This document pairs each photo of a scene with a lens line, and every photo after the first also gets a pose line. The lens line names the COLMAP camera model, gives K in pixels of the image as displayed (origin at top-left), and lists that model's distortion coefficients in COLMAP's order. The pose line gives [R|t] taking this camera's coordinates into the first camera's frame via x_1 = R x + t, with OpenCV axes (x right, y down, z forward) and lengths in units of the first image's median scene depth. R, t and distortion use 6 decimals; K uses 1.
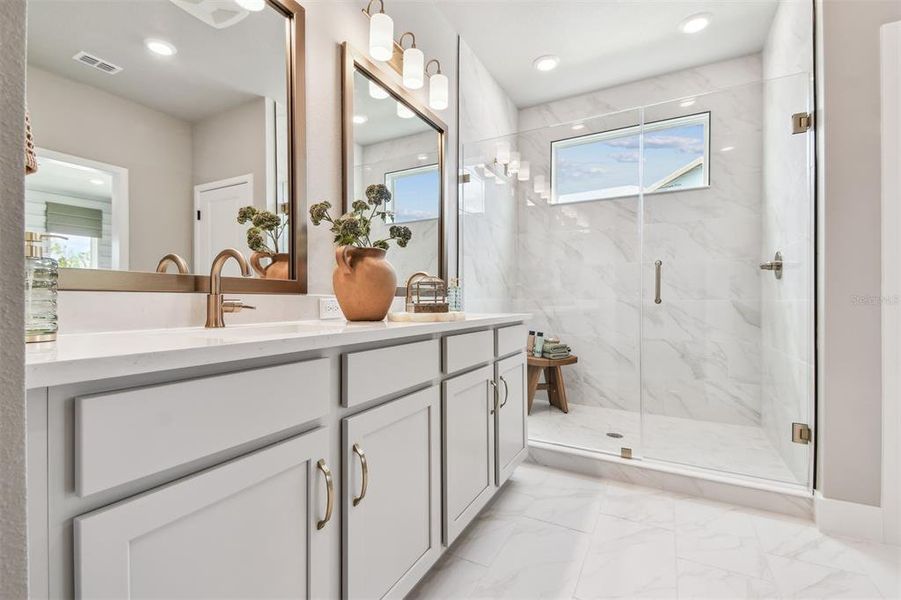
lens RADIAL K [[398.0, 0, 450.6], [0, 398.0, 297.8], [0, 0, 1]] dist [0.001795, -0.000637]
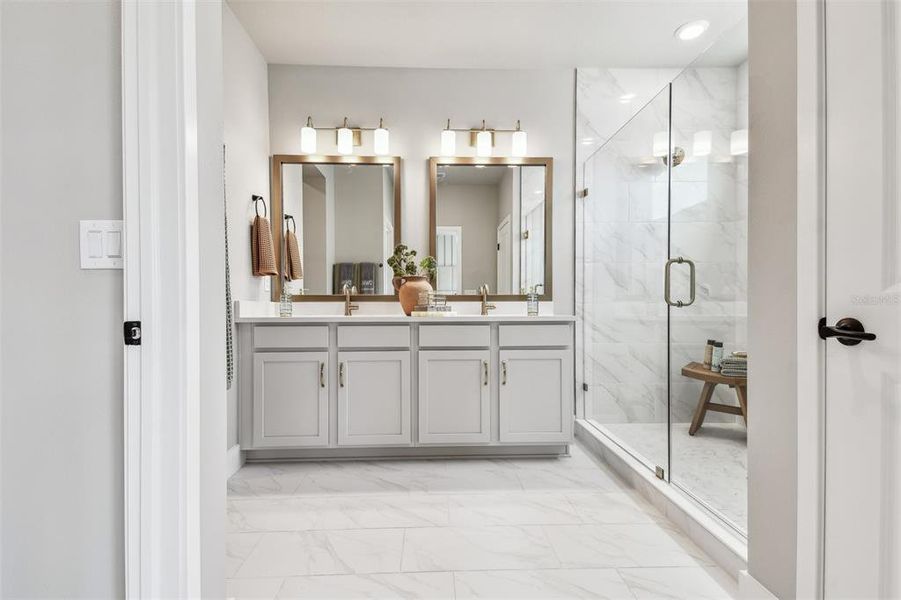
lens RADIAL K [[418.4, 0, 447.8], [0, 418.4, 305.7], [0, 0, 1]] dist [0.000933, -0.000185]
pose [[0.500599, -0.000427, -0.865679, 1.212270], [0.006850, 0.999971, 0.003467, 0.004728], [0.865652, -0.007665, 0.500587, 0.129024]]
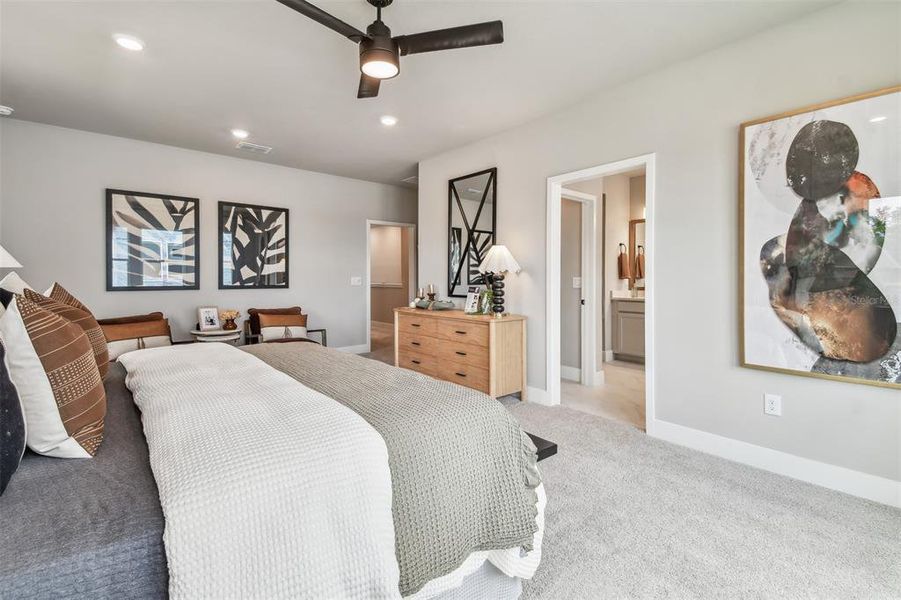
lens RADIAL K [[398.0, 0, 450.6], [0, 398.0, 297.8], [0, 0, 1]] dist [0.001795, -0.000637]
pose [[-0.365884, 0.039149, -0.929837, 3.134016], [0.013890, 0.999233, 0.036605, -0.089677], [0.930557, 0.000478, -0.366147, 0.183277]]
